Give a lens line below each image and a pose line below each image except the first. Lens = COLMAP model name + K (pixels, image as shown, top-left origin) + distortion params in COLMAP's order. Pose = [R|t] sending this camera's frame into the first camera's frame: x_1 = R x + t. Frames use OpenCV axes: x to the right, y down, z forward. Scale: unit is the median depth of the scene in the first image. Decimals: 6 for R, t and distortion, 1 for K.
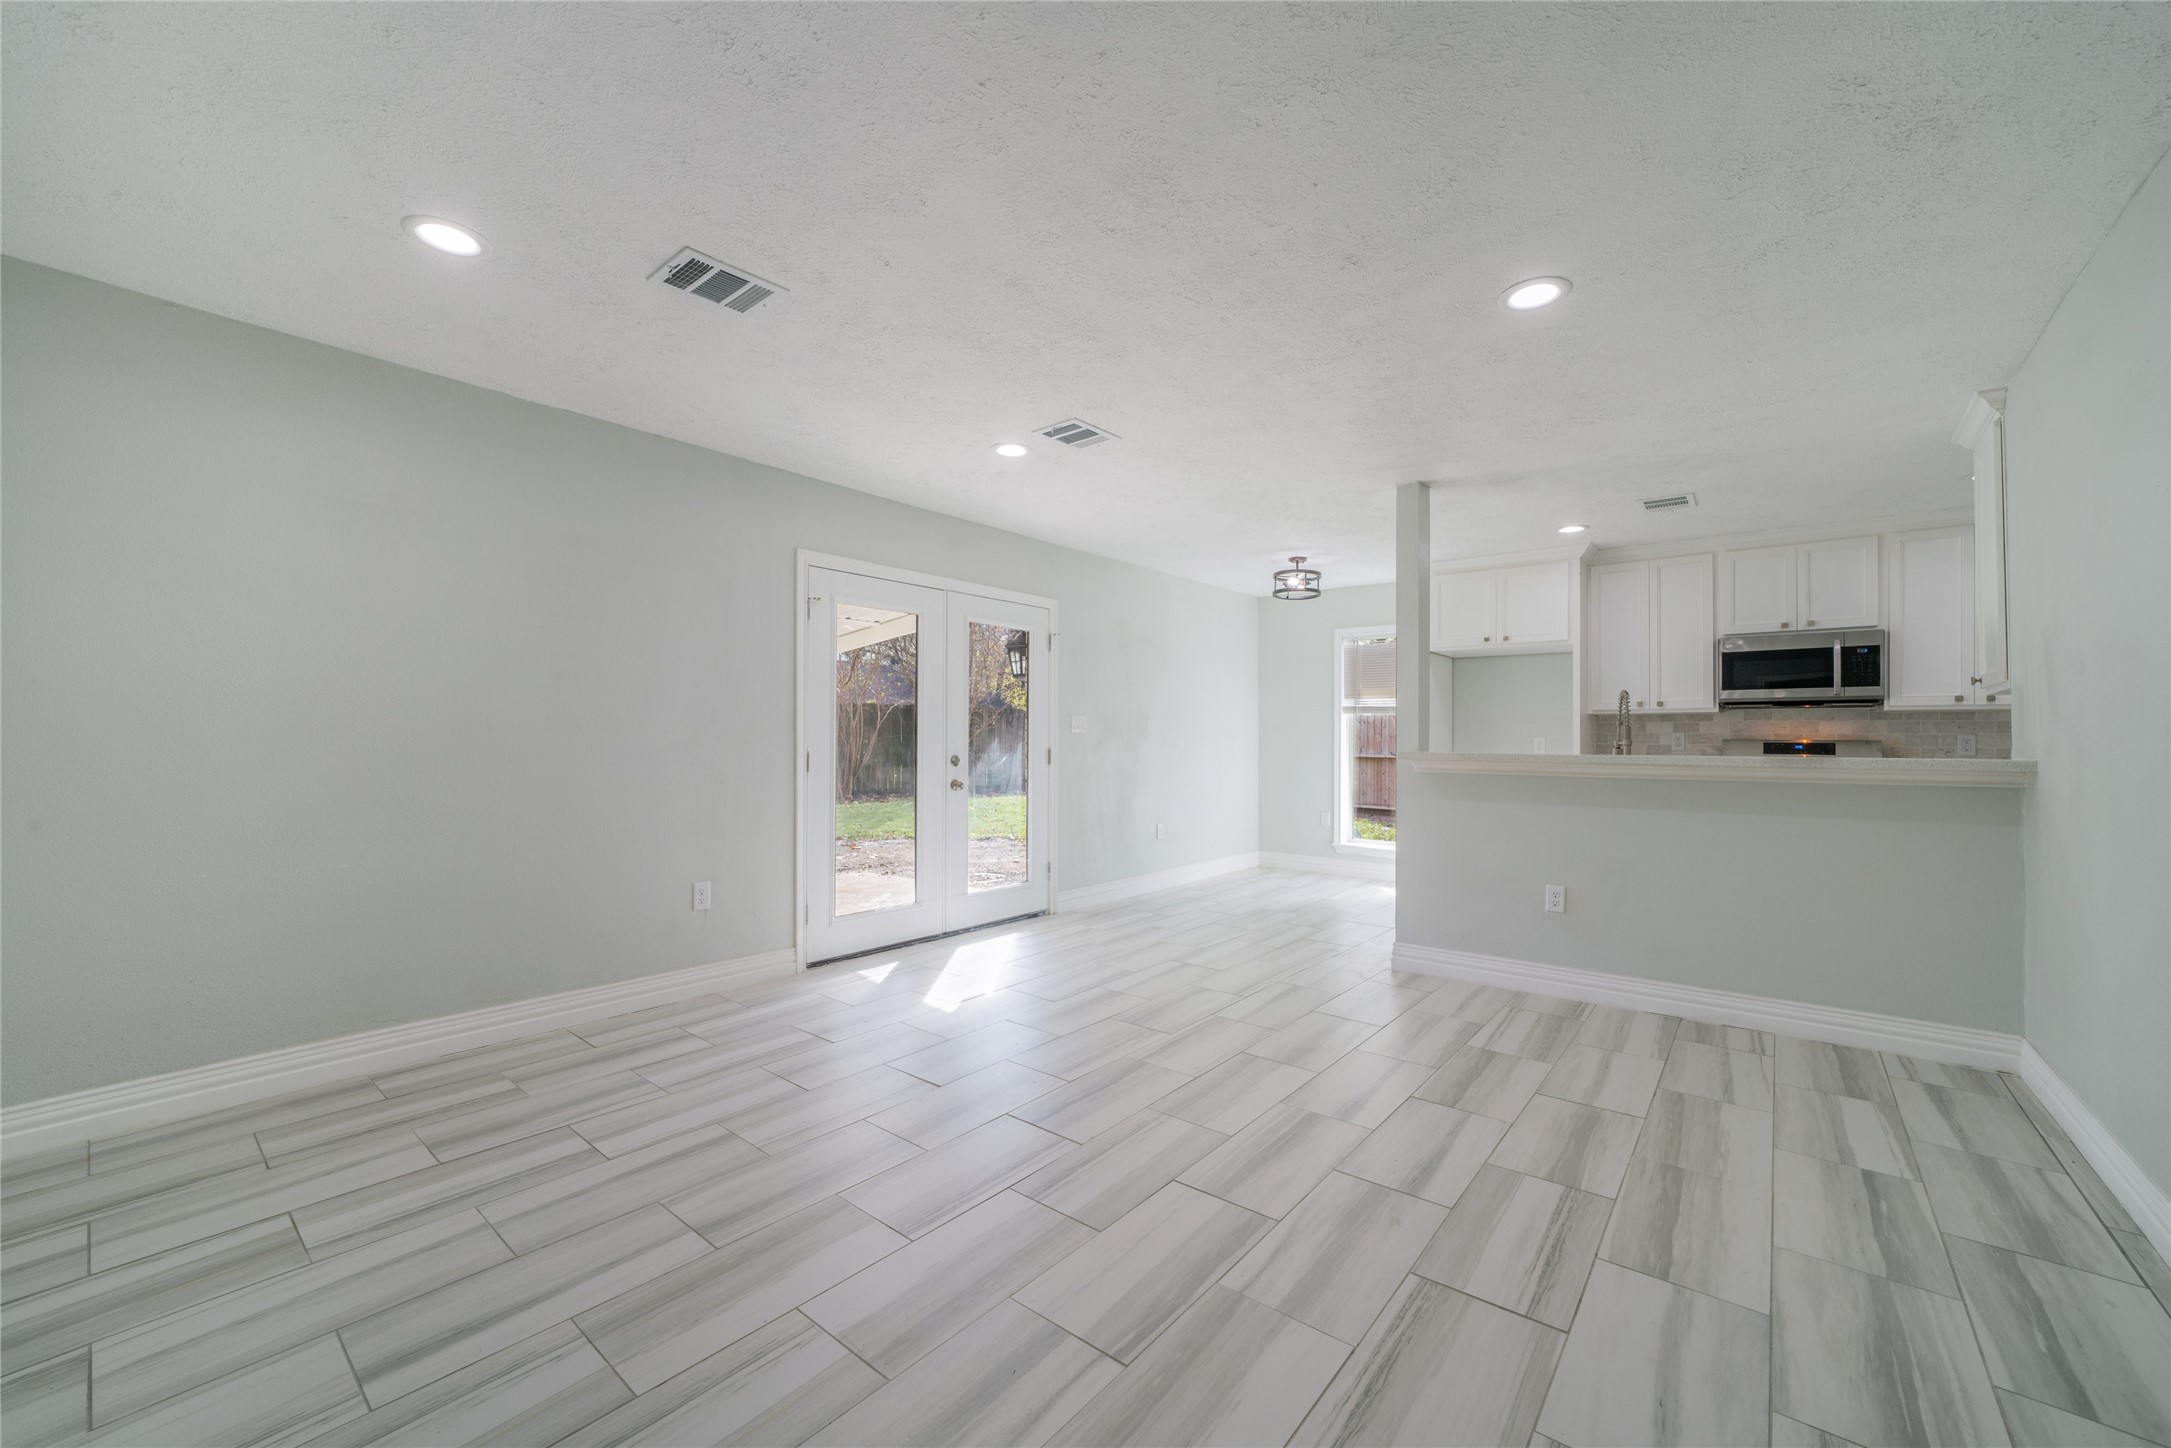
lens RADIAL K [[877.0, 0, 1075.0], [0, 877.0, 739.2], [0, 0, 1]] dist [-0.006075, 0.001014]
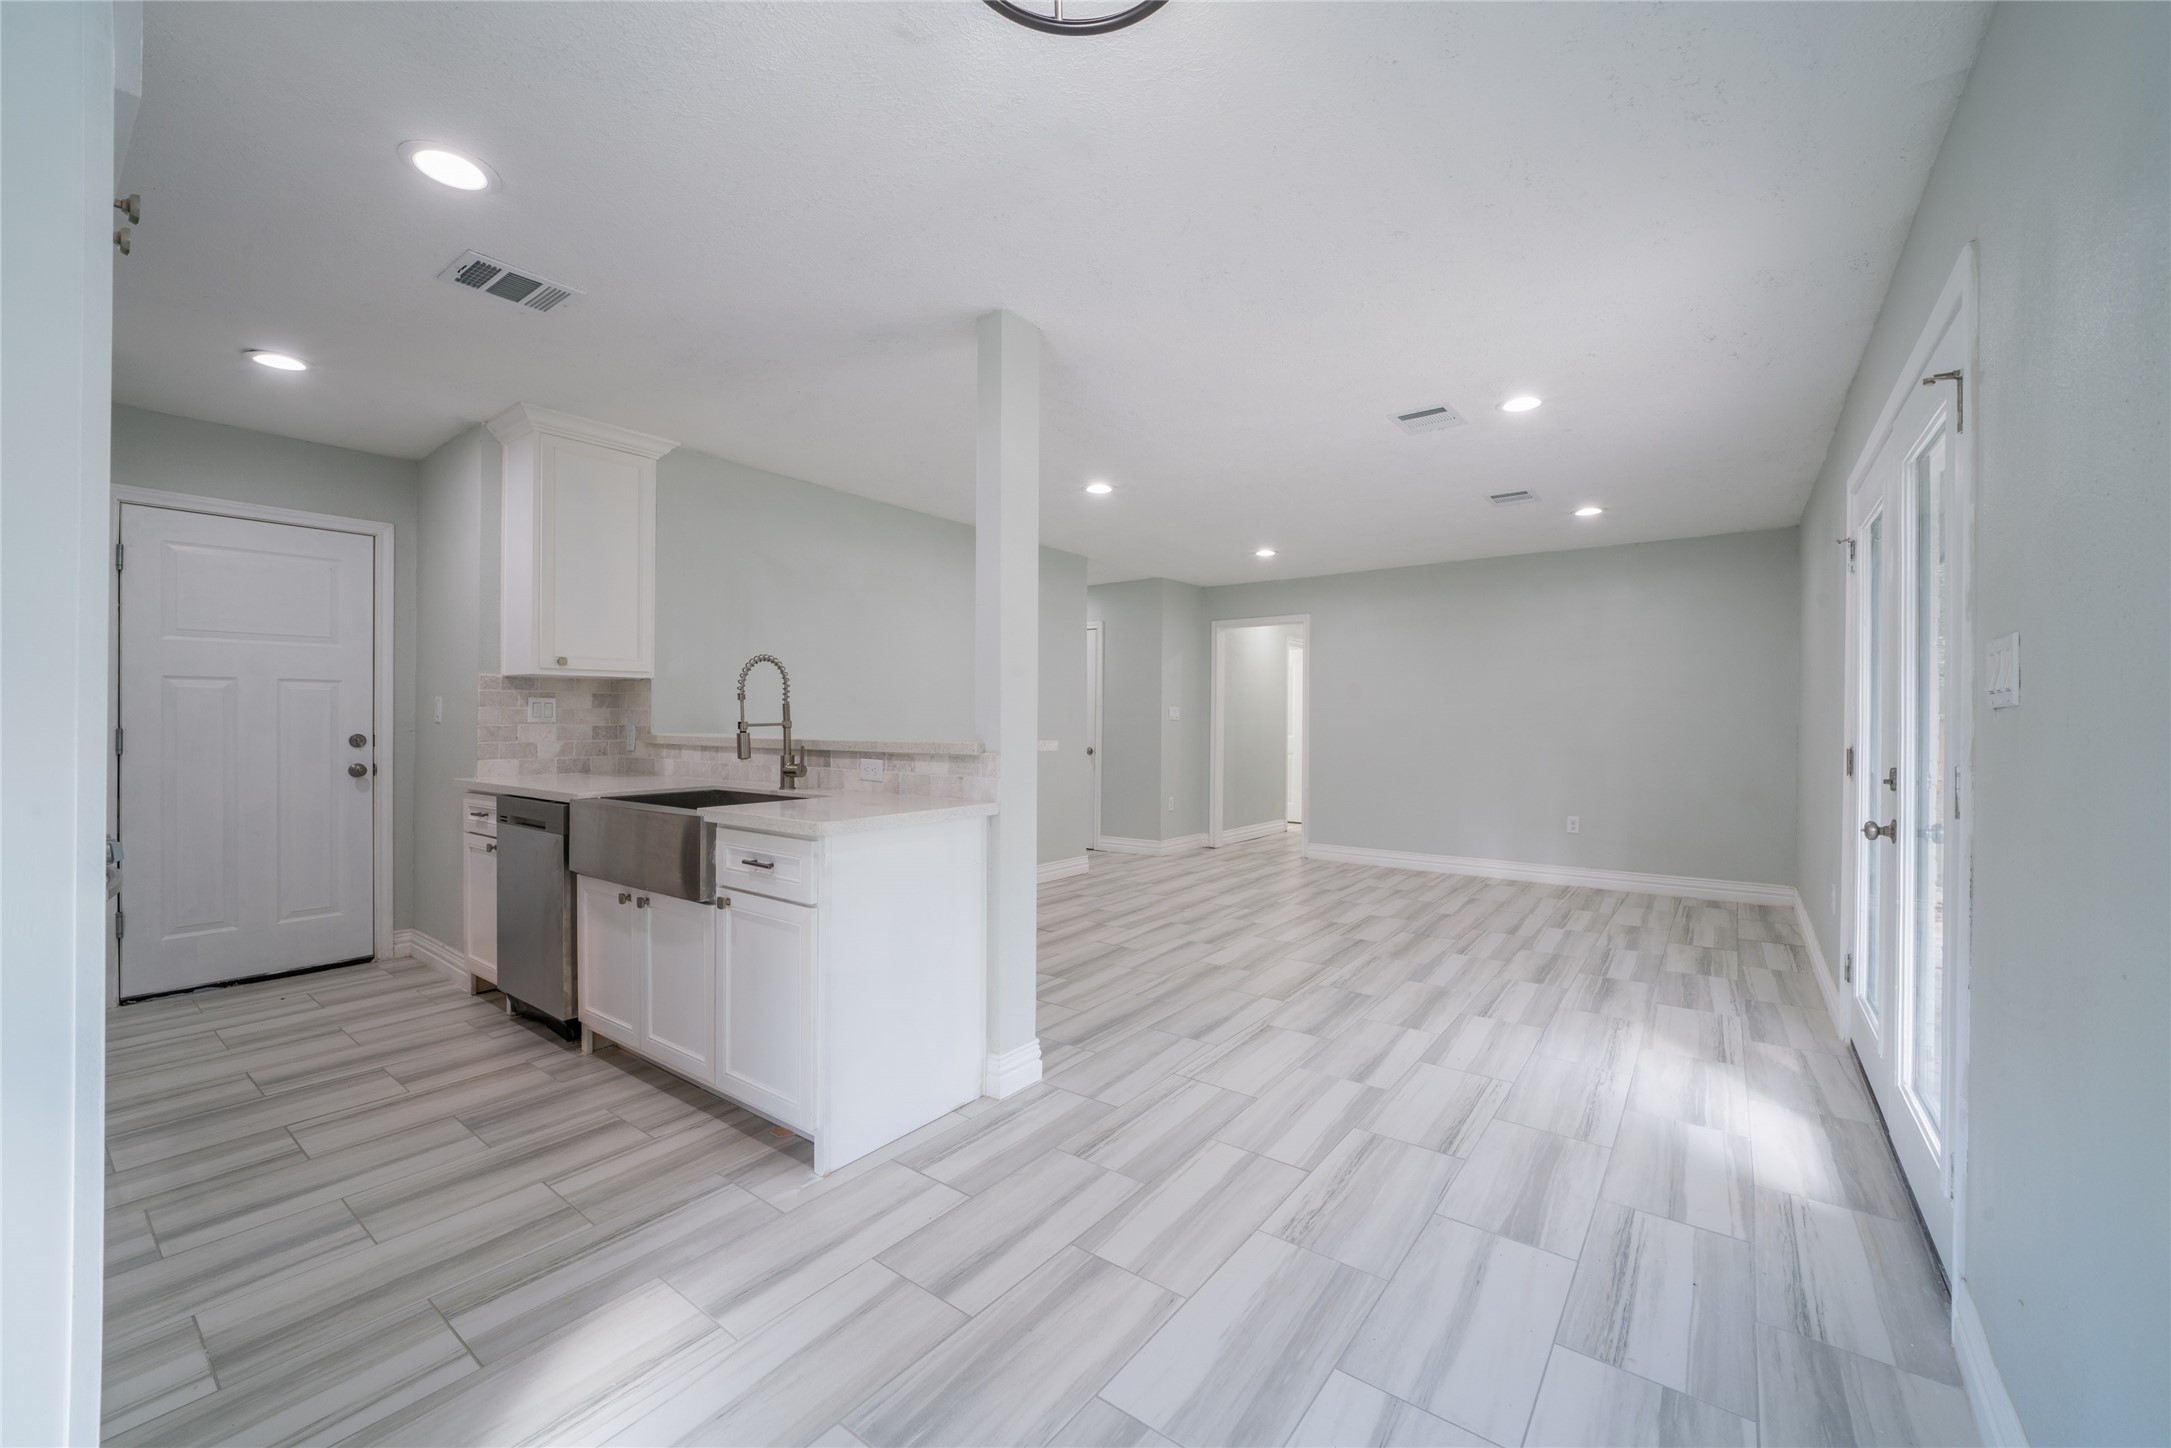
lens RADIAL K [[877.0, 0, 1076.6], [0, 877.0, 721.7], [0, 0, 1]] dist [-0.006075, 0.001014]
pose [[-0.999622, -0.008780, -0.026067, 0.265361], [-0.008790, 0.999961, 0.000298, -0.001043], [0.026064, 0.000527, -0.999660, 1.241567]]
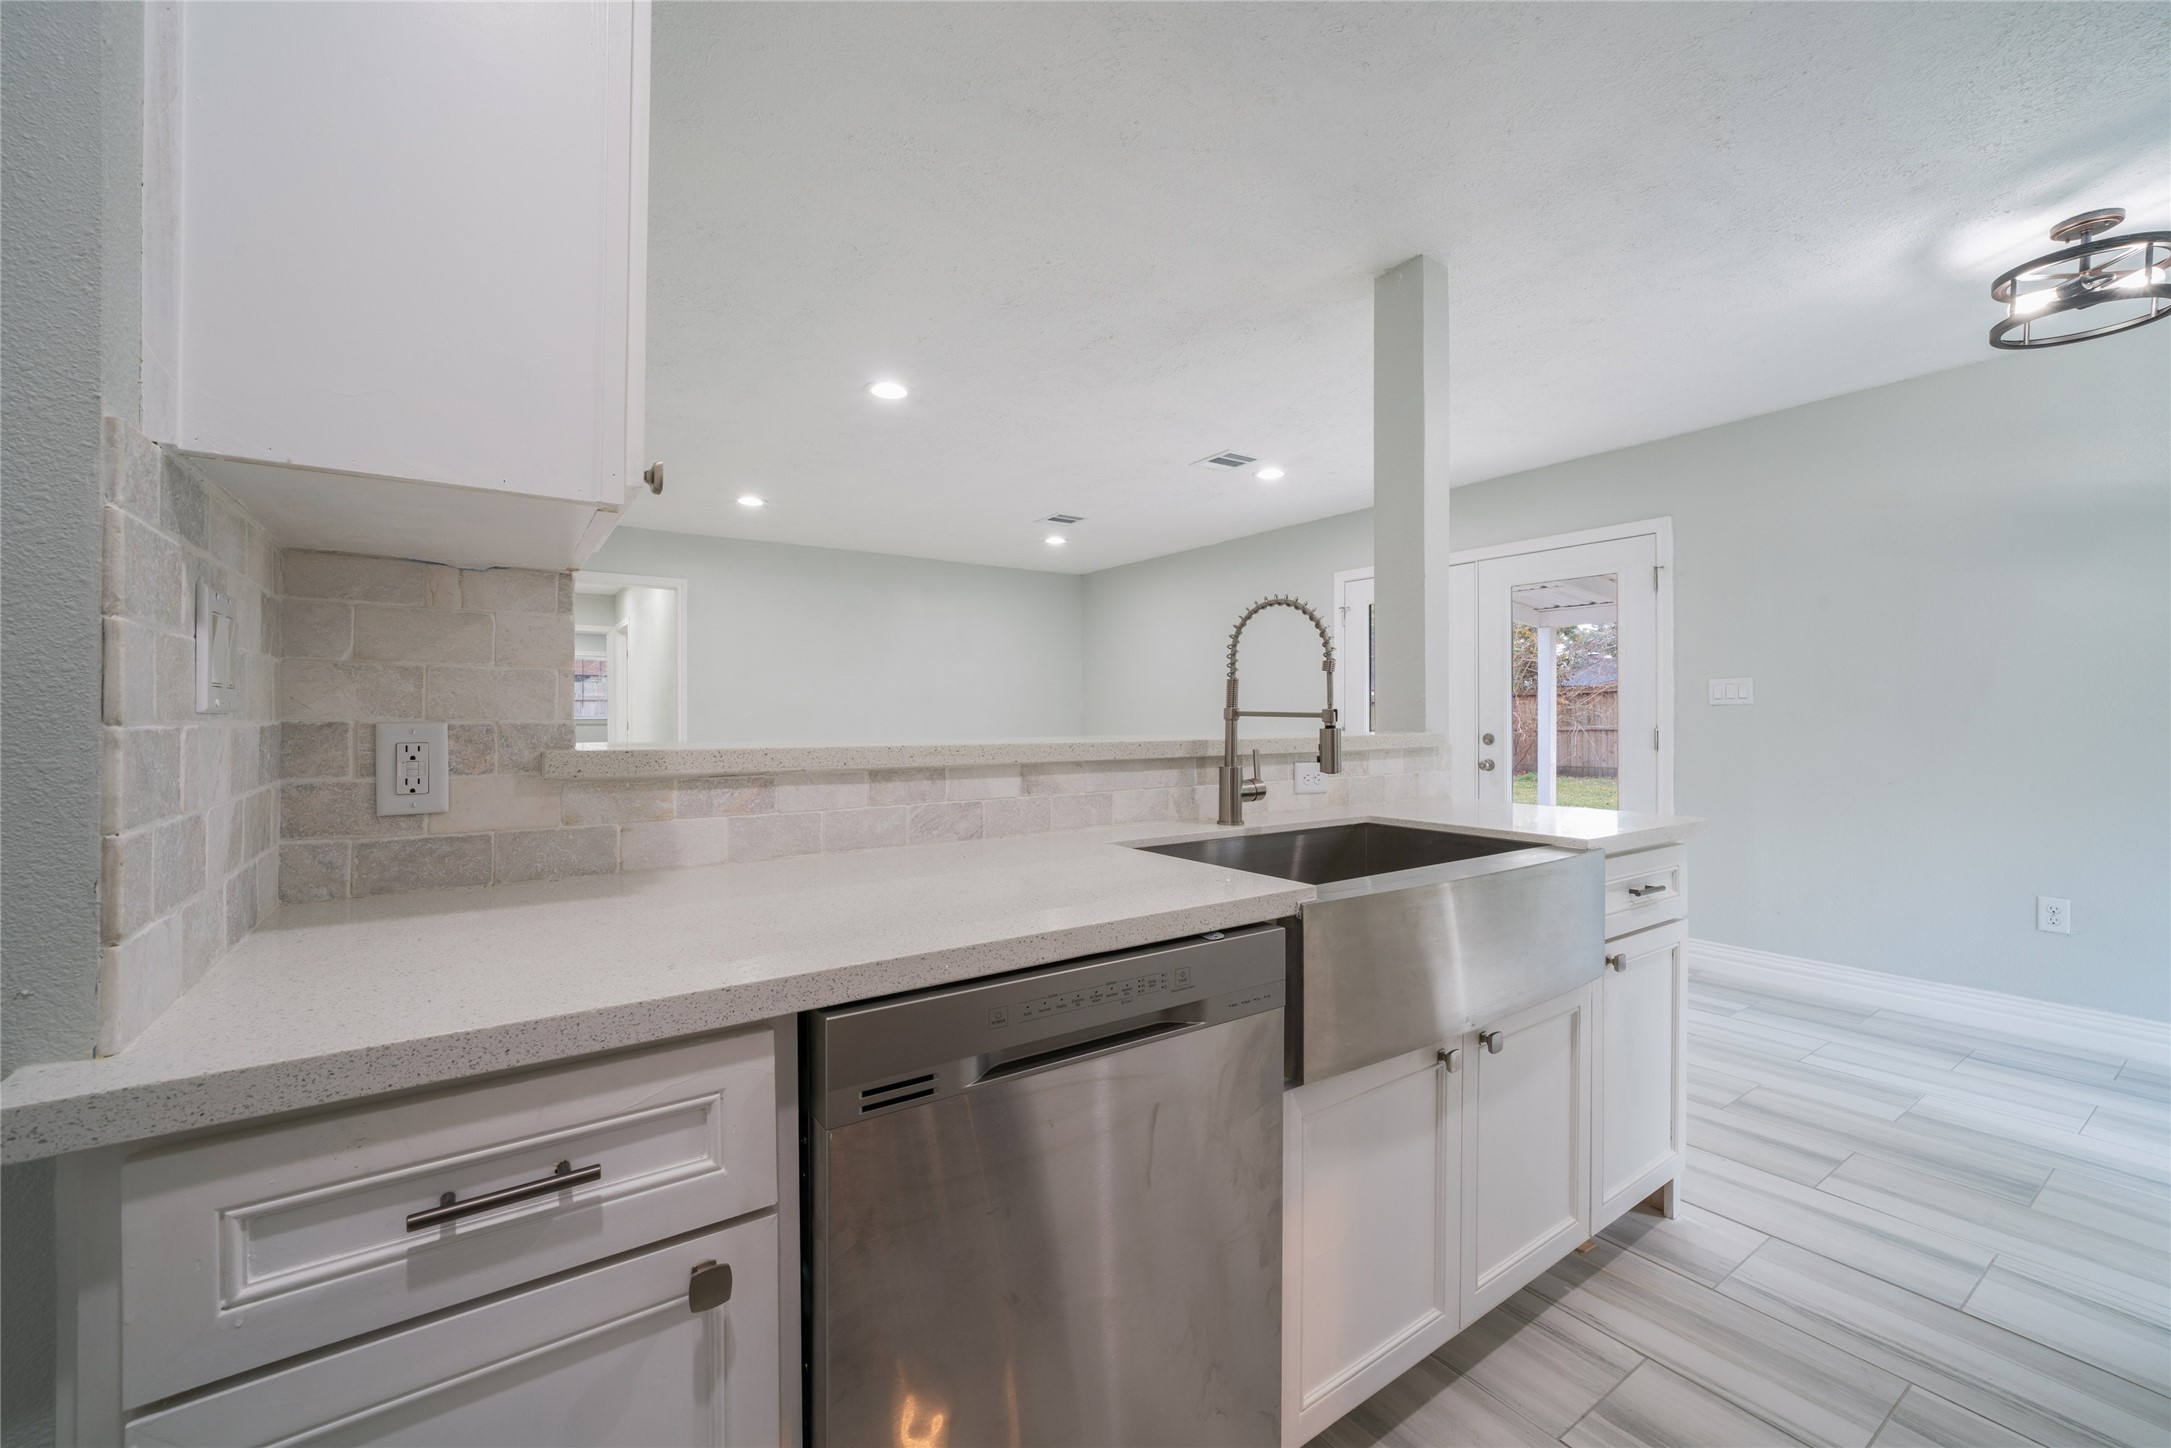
lens RADIAL K [[877.0, 0, 1106.1], [0, 877.0, 725.1], [0, 0, 1]] dist [-0.006075, 0.001014]
pose [[-0.265099, 0.004401, -0.964211, 0.753507], [0.000489, 0.999990, 0.004430, 0.004846], [0.964221, 0.000703, -0.265098, 0.731559]]
